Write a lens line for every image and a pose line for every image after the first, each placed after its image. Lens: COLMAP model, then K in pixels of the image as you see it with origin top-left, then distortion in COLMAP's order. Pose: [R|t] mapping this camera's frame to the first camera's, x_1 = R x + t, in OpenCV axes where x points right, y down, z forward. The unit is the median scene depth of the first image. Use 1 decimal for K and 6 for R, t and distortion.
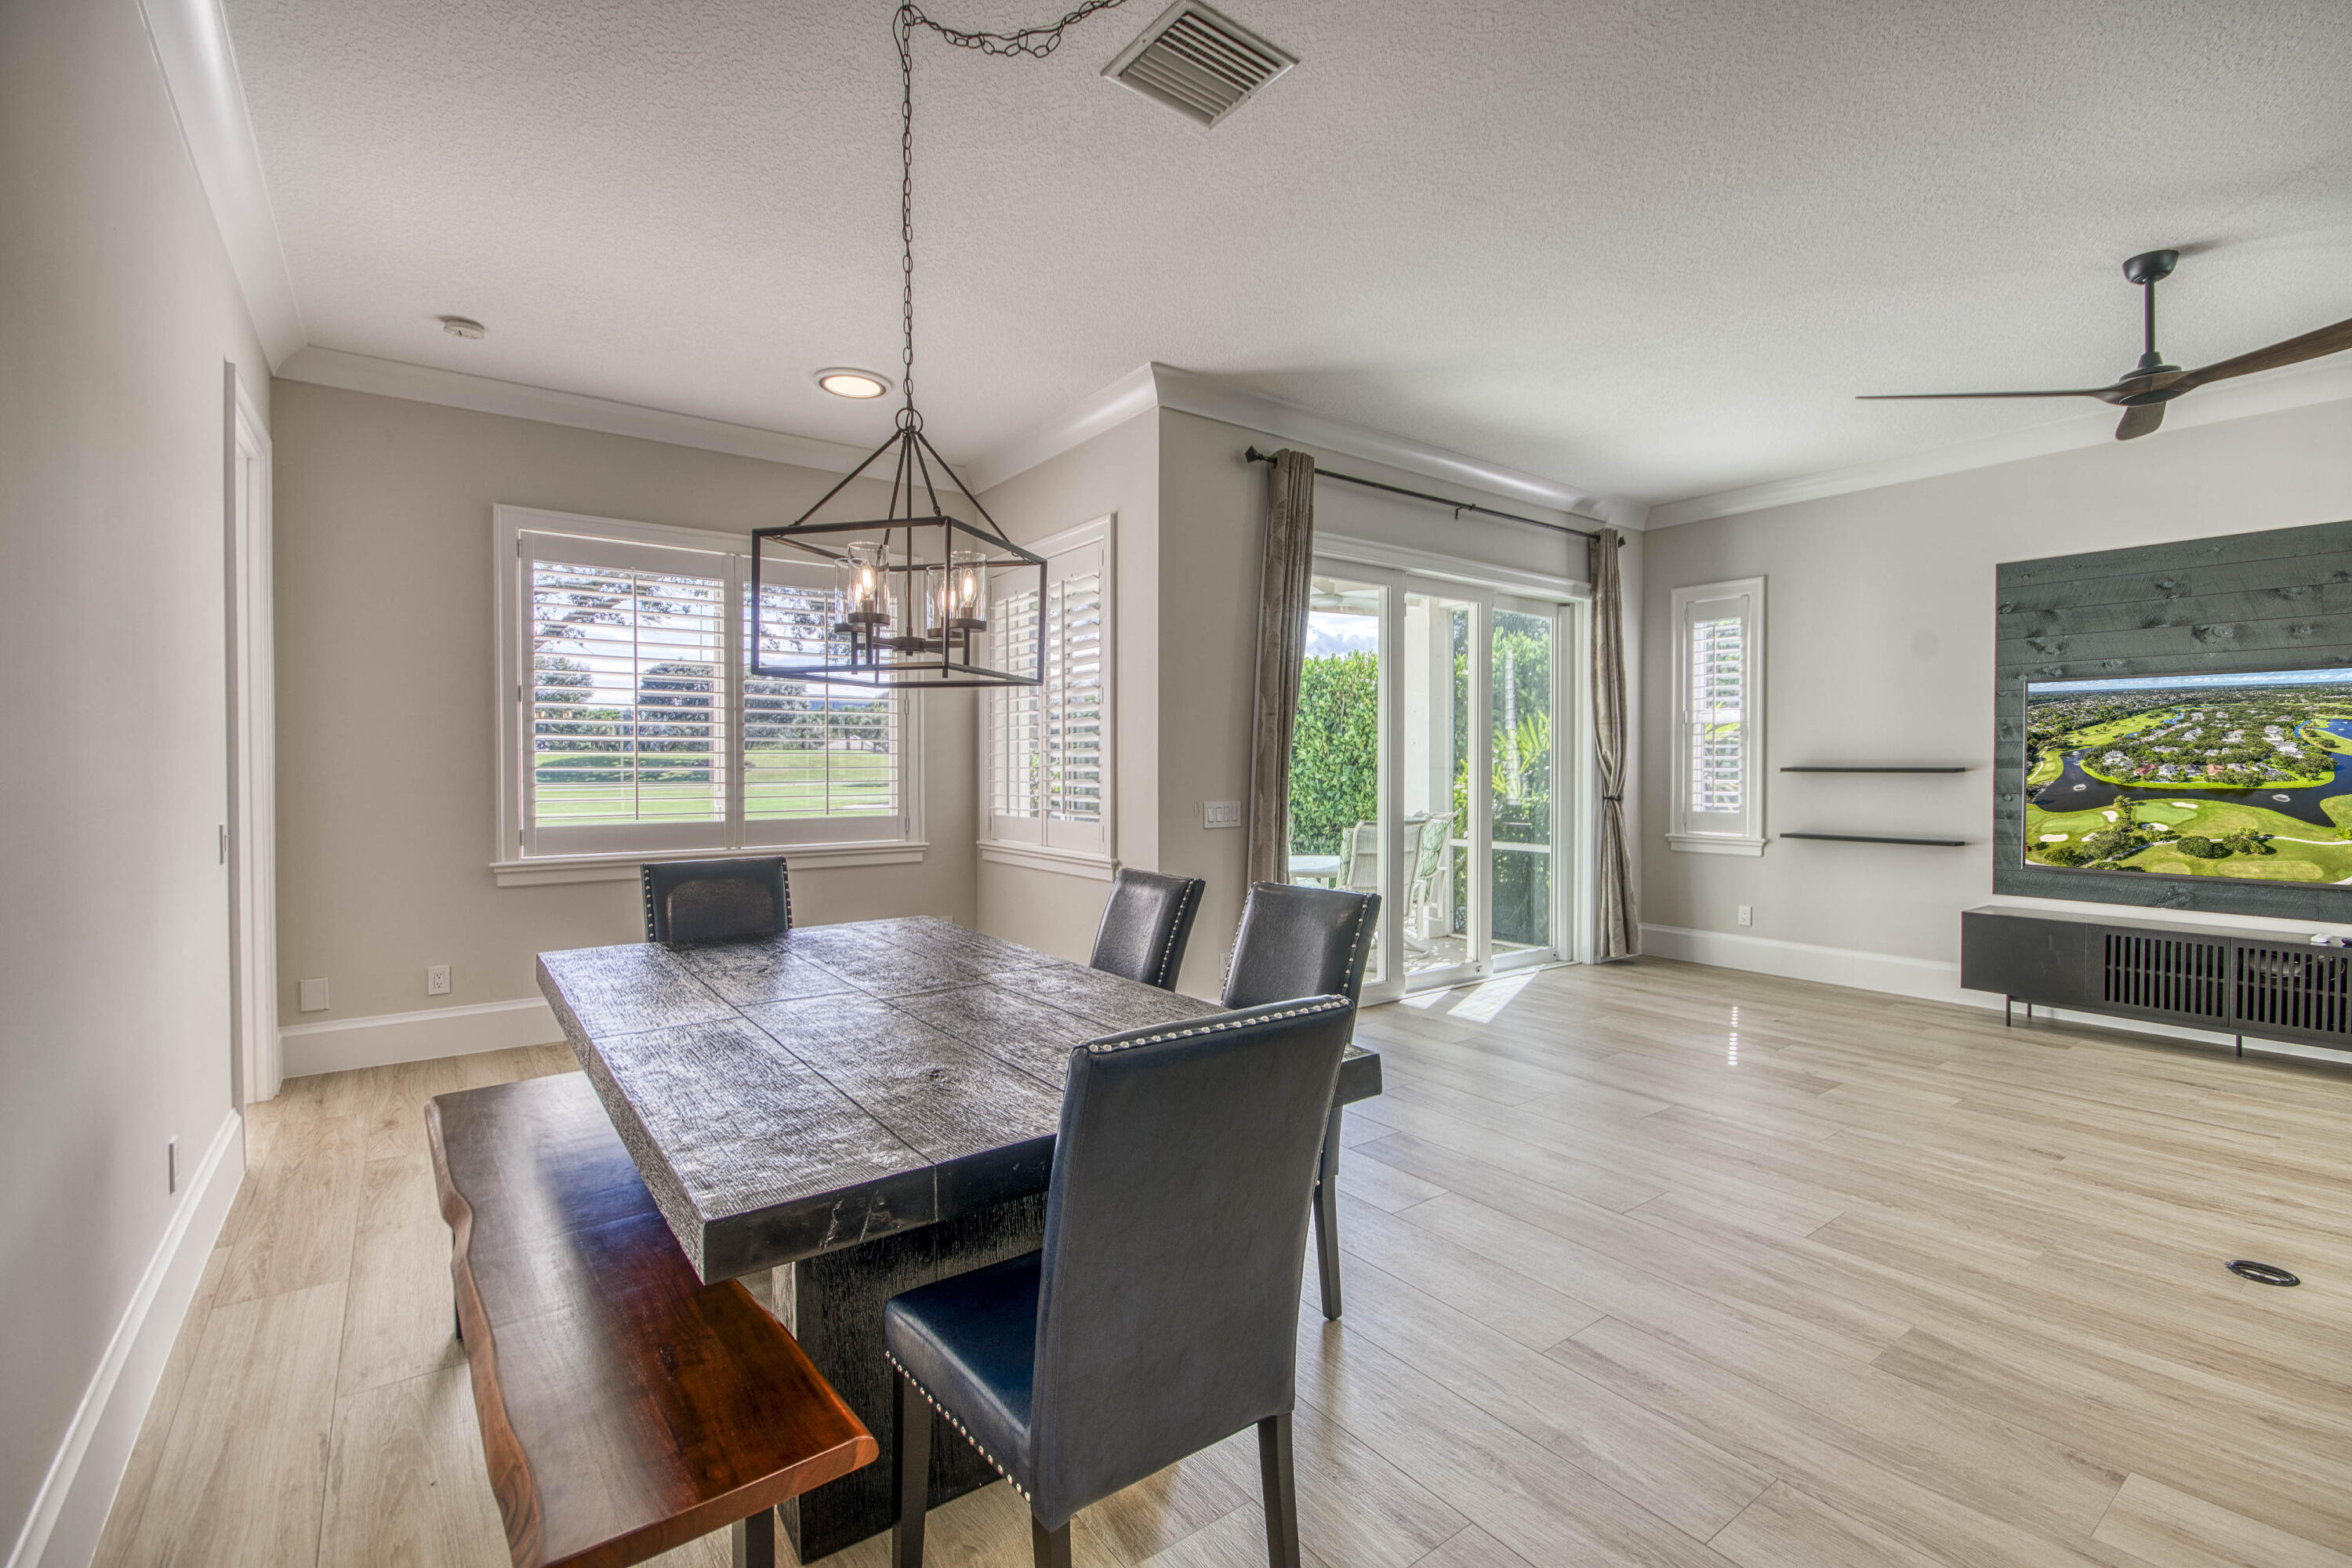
lens RADIAL K [[1042.6, 0, 1248.0], [0, 1042.6, 769.8], [0, 0, 1]] dist [0.004148, -0.006173]
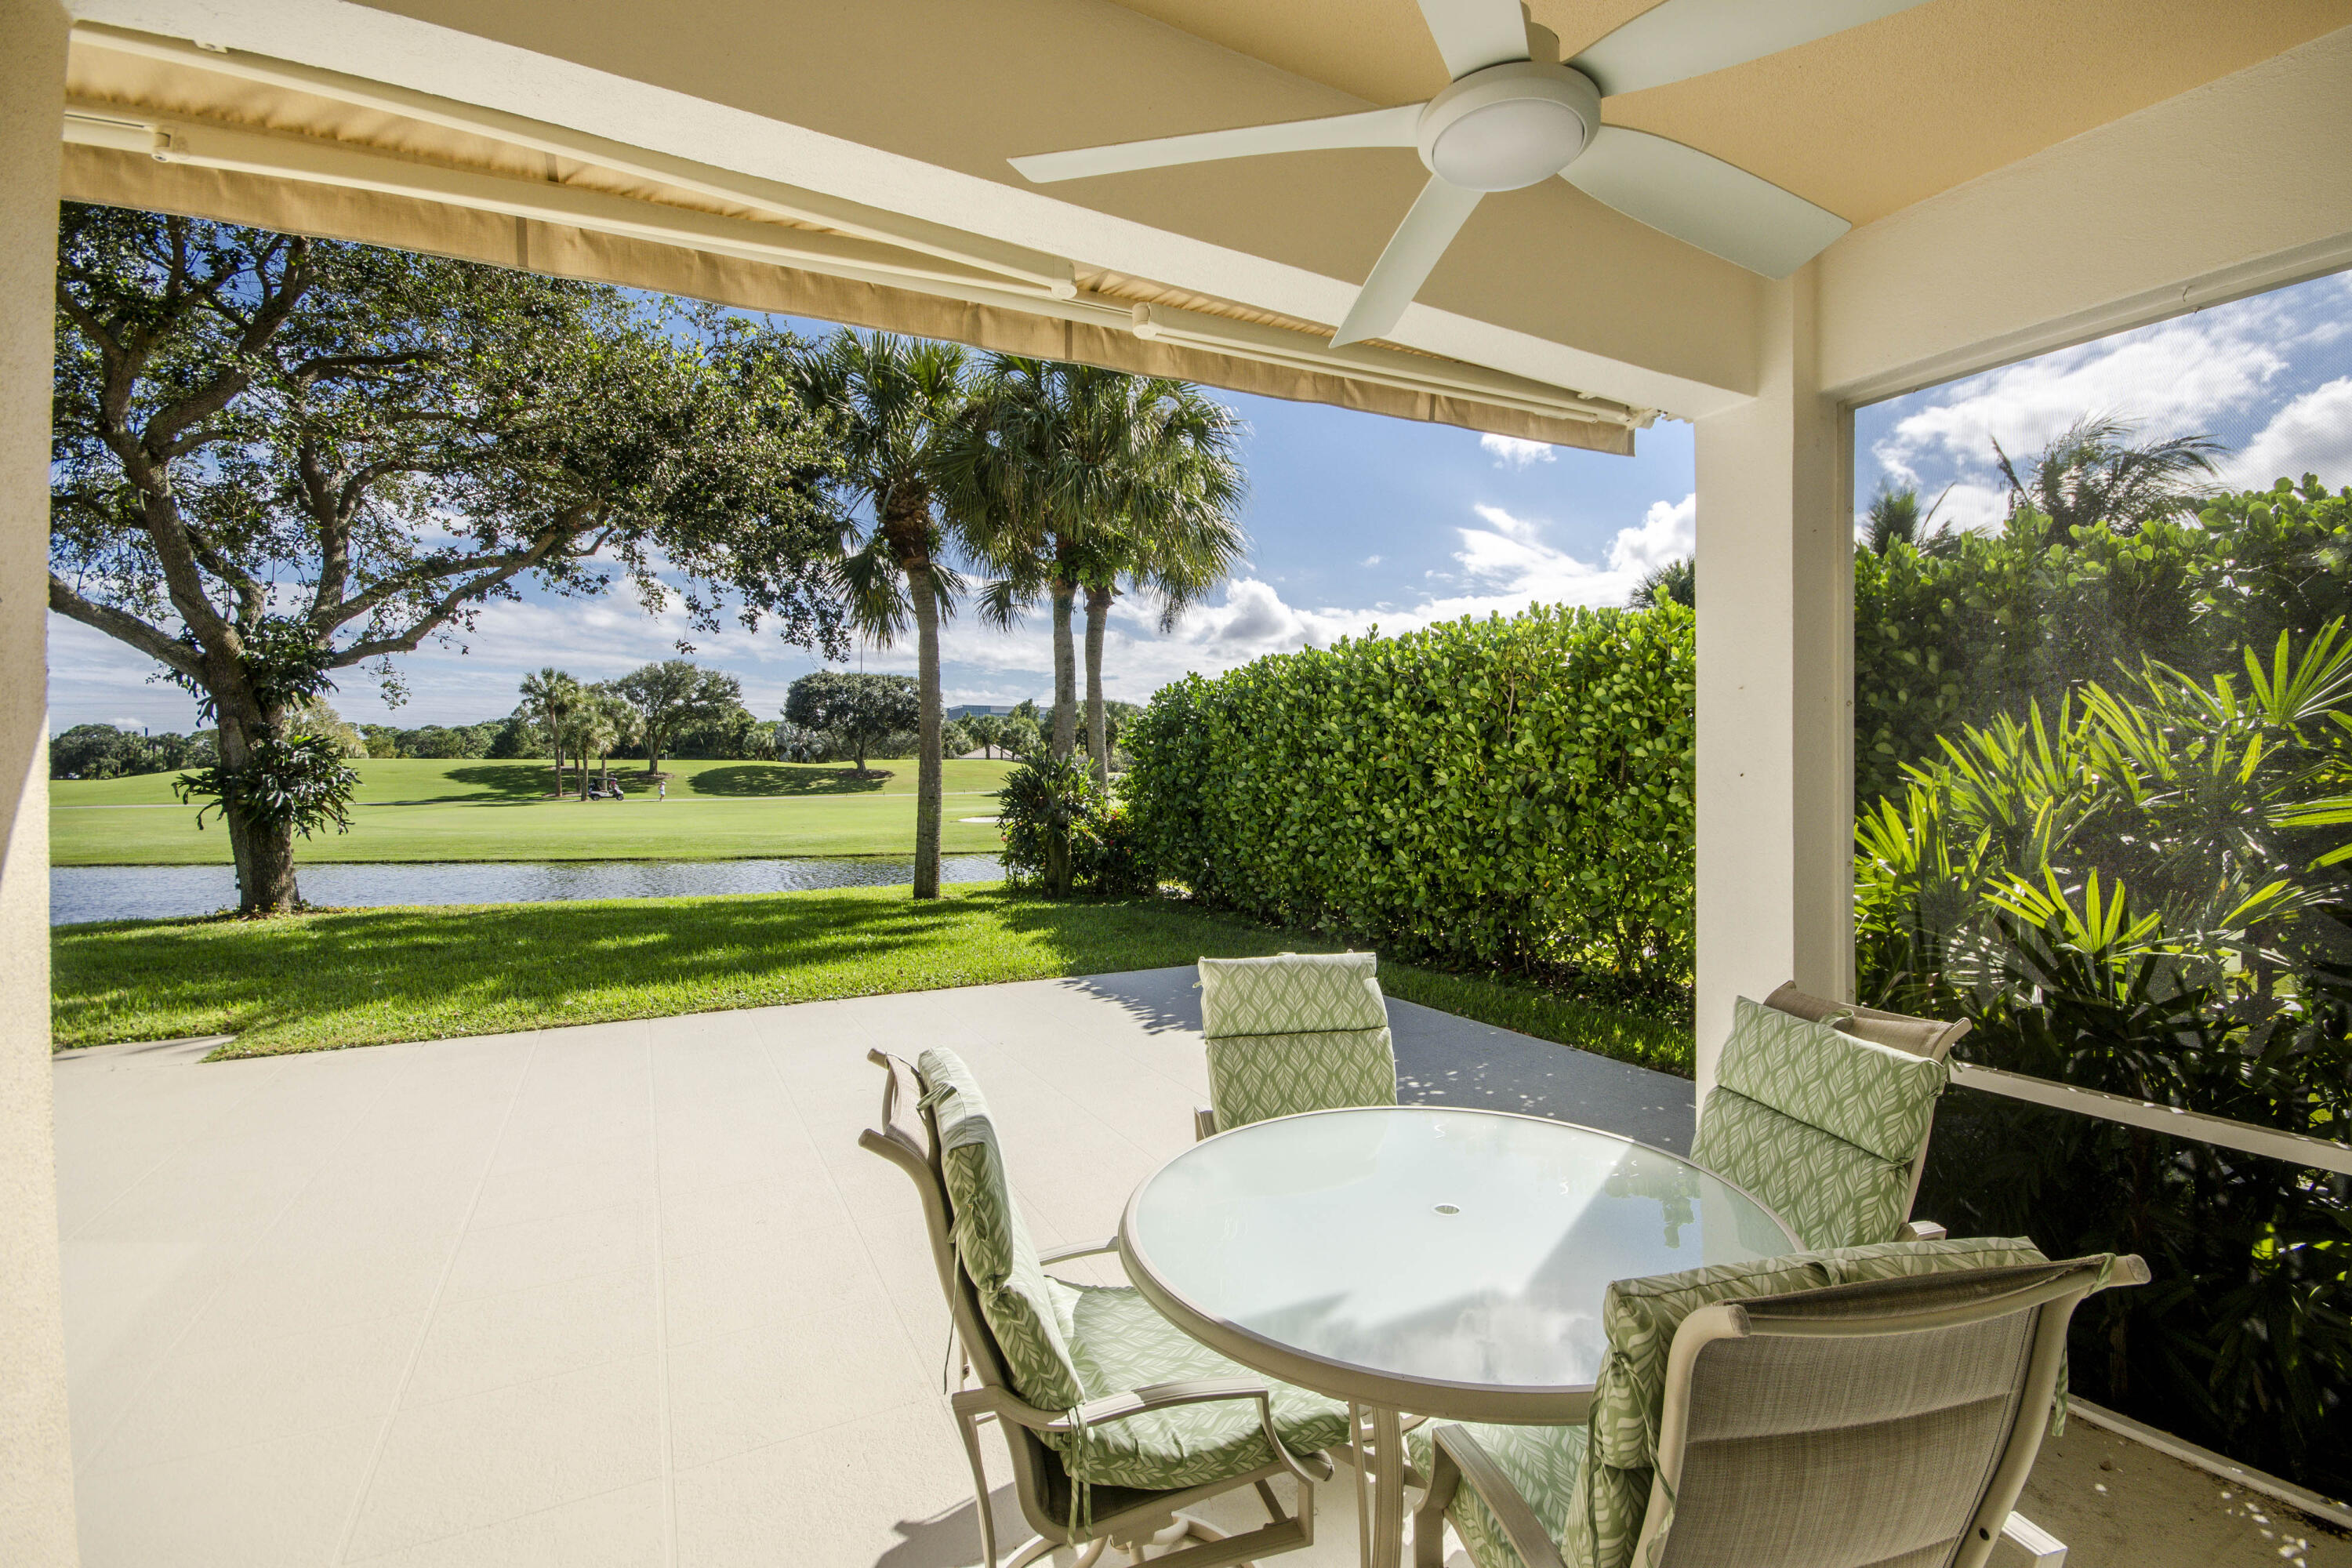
lens RADIAL K [[1042.6, 0, 1227.8], [0, 1042.6, 783.1], [0, 0, 1]] dist [0.004148, -0.006173]
pose [[0.986766, 0.001202, -0.162144, 0.071544], [-0.000062, 0.999975, 0.007034, -0.041108], [0.162148, -0.006931, 0.986742, 0.988701]]
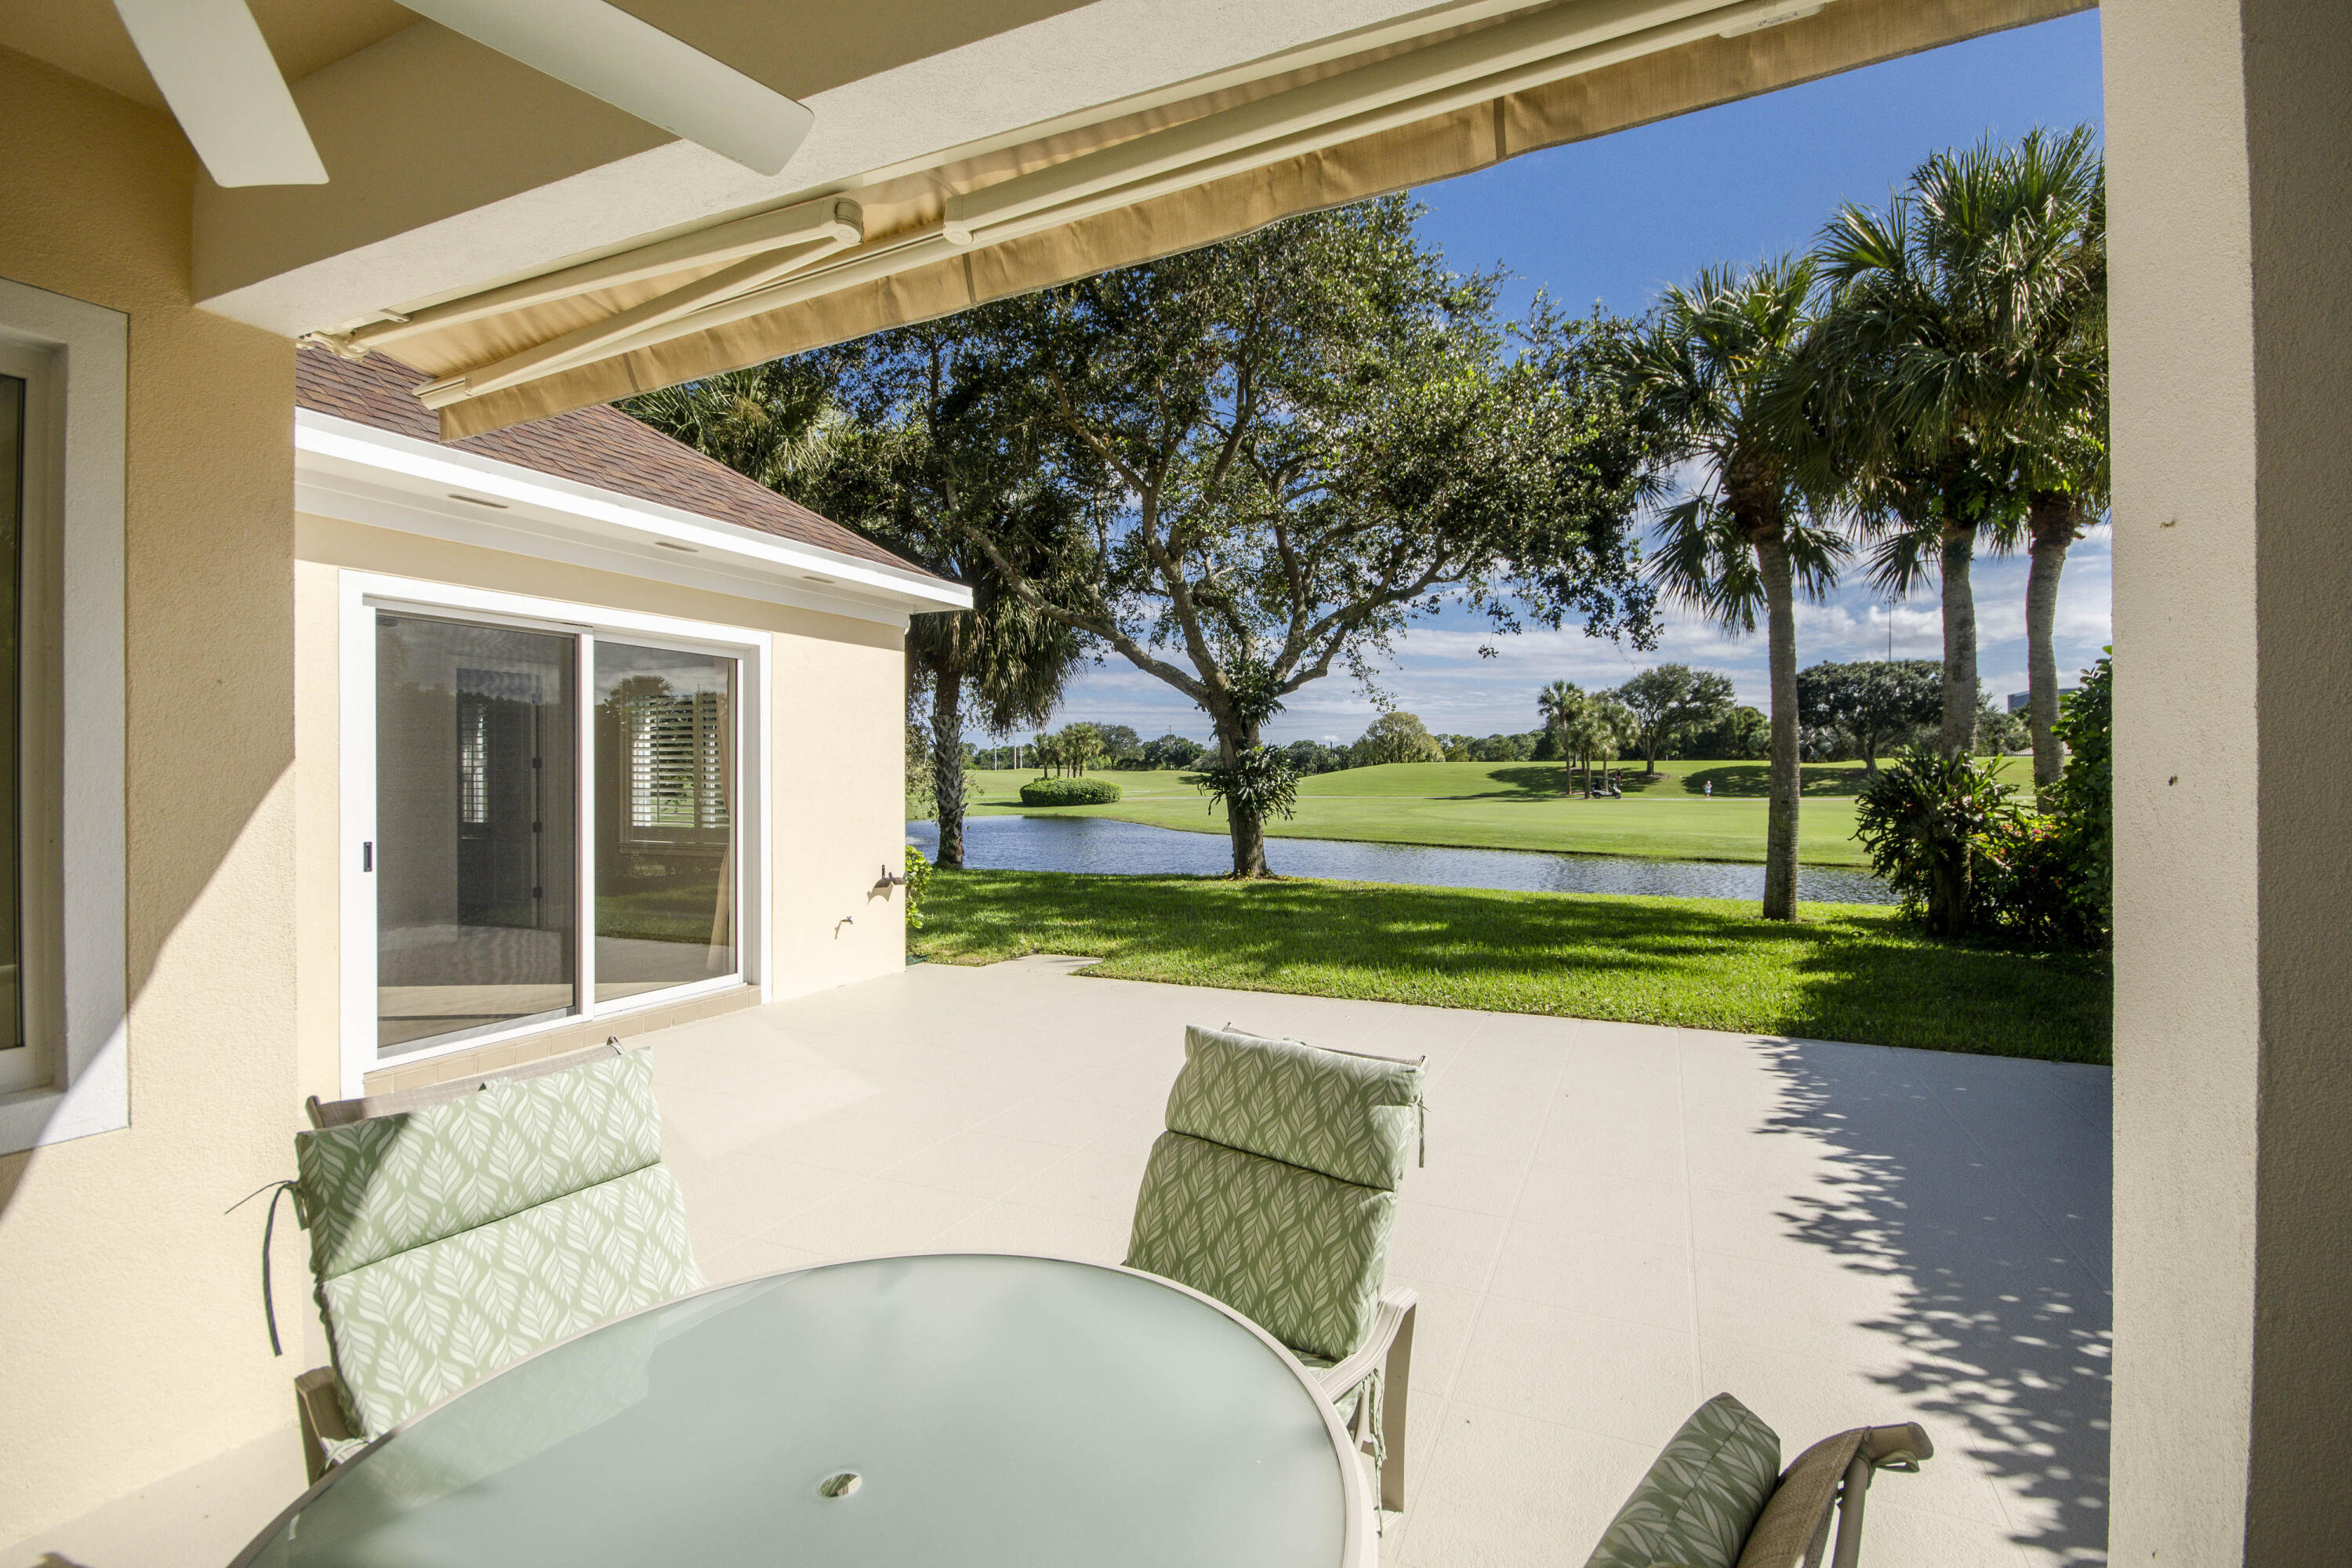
lens RADIAL K [[1042.6, 0, 1222.9], [0, 1042.6, 762.6], [0, 0, 1]] dist [0.004148, -0.006173]
pose [[0.474062, -0.010109, -0.880434, 0.224913], [-0.001291, 0.999925, -0.012176, -0.041770], [0.880491, 0.006908, 0.474013, 1.195980]]
